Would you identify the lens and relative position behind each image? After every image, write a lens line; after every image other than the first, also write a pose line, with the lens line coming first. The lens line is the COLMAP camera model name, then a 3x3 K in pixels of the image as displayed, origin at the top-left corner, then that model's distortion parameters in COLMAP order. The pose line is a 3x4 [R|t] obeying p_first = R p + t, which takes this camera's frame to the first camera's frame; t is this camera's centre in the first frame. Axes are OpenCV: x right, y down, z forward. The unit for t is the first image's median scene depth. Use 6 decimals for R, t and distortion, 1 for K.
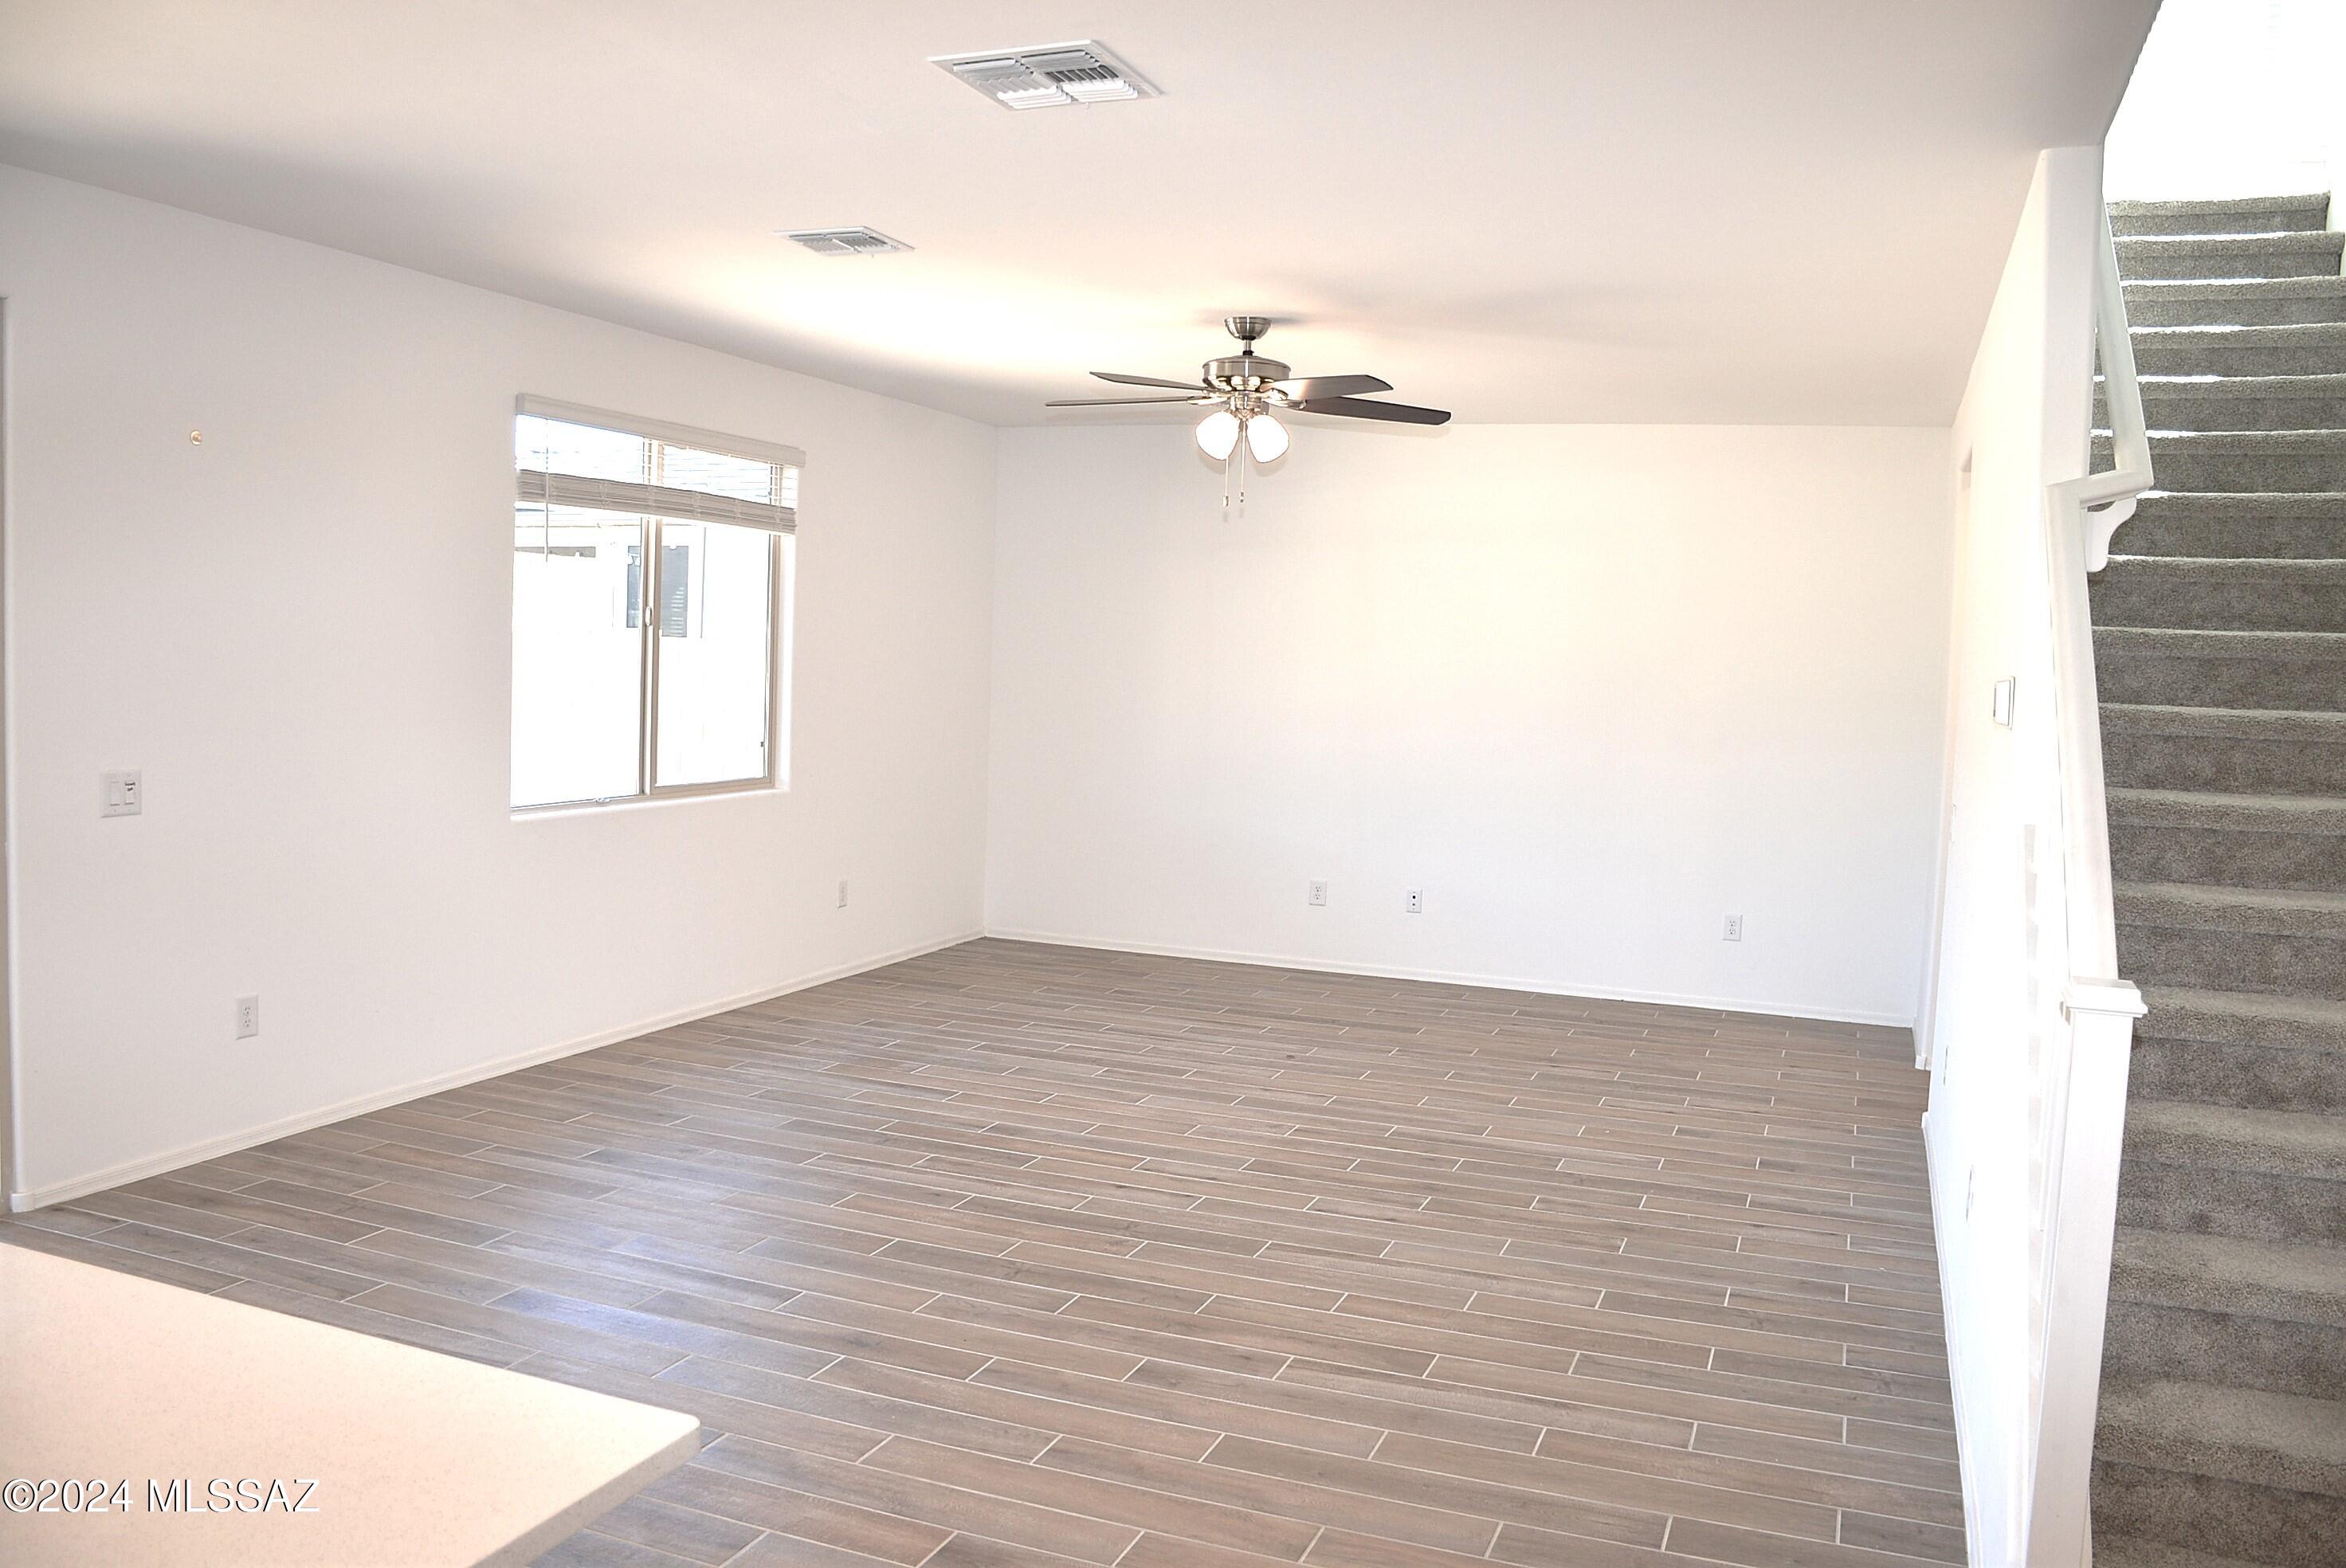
lens RADIAL K [[1822.2, 0, 1173.0], [0, 1822.2, 784.0], [0, 0, 1]] dist [-0.145719, 0.095574]
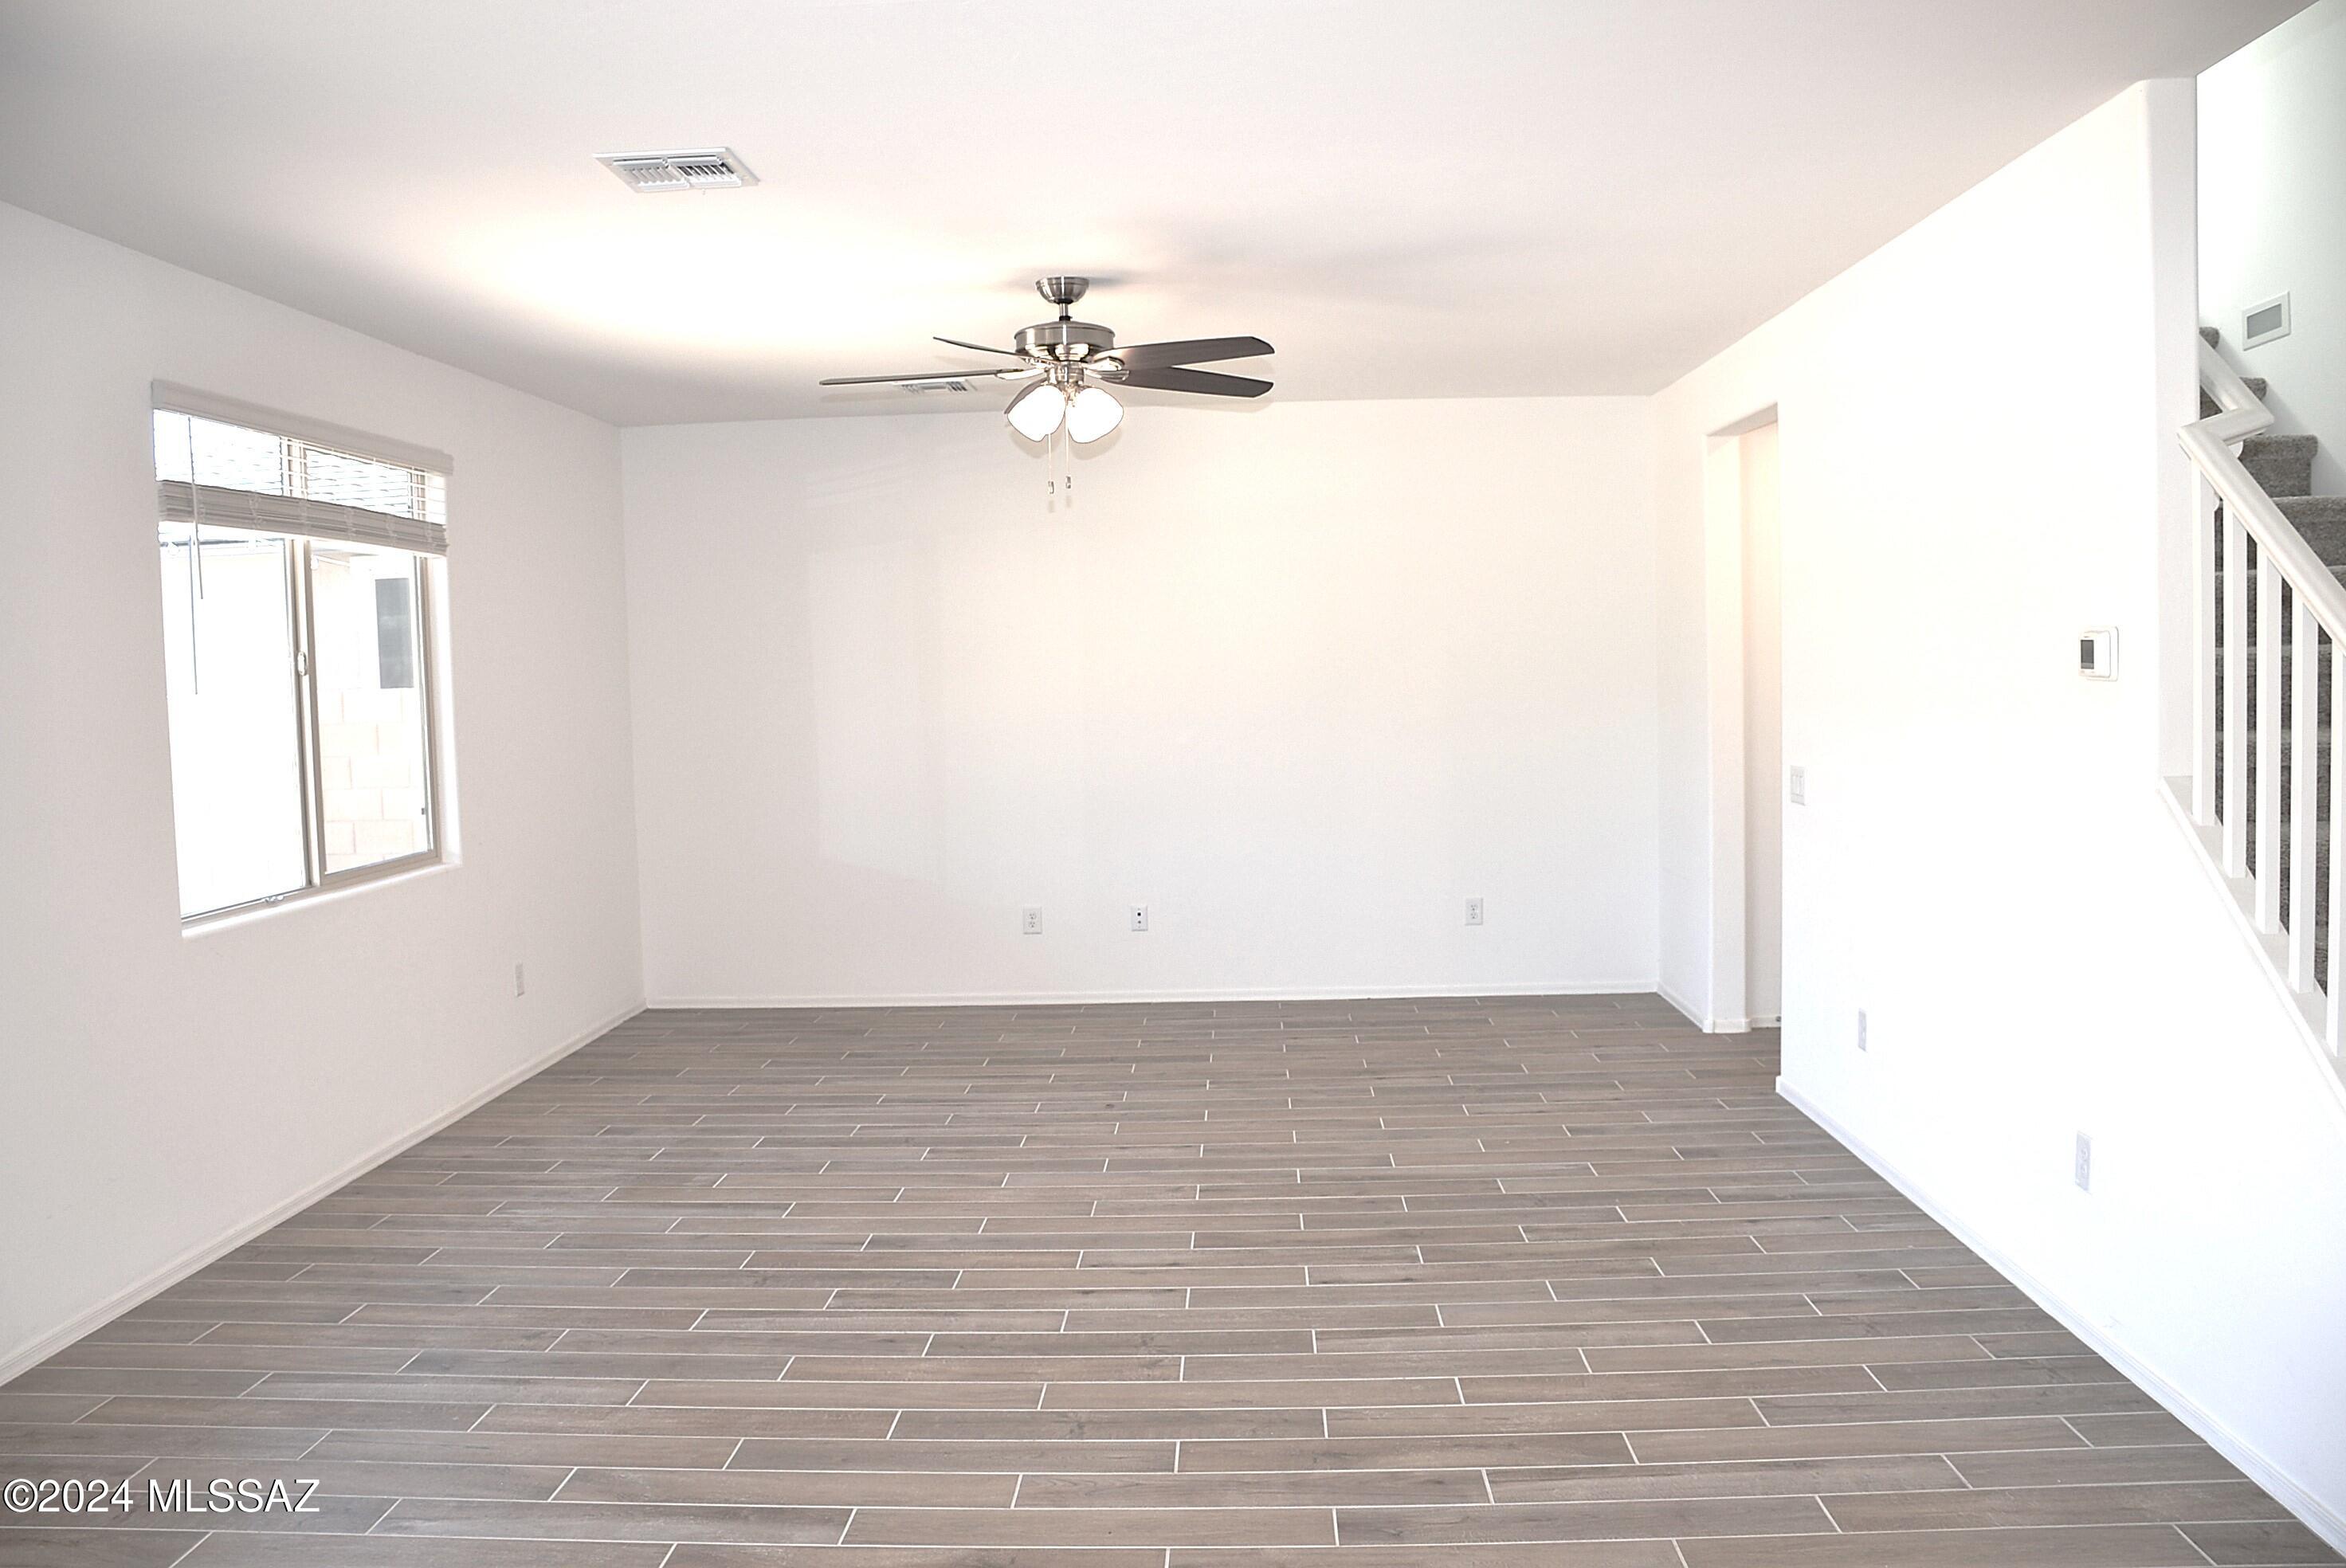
lens RADIAL K [[1822.2, 0, 1173.0], [0, 1822.2, 784.0], [0, 0, 1]] dist [-0.145719, 0.095574]
pose [[0.945618, -0.083056, 0.314497, -0.213249], [0.084398, 0.996388, 0.009373, -0.017671], [-0.314140, 0.017679, 0.949212, 0.162619]]
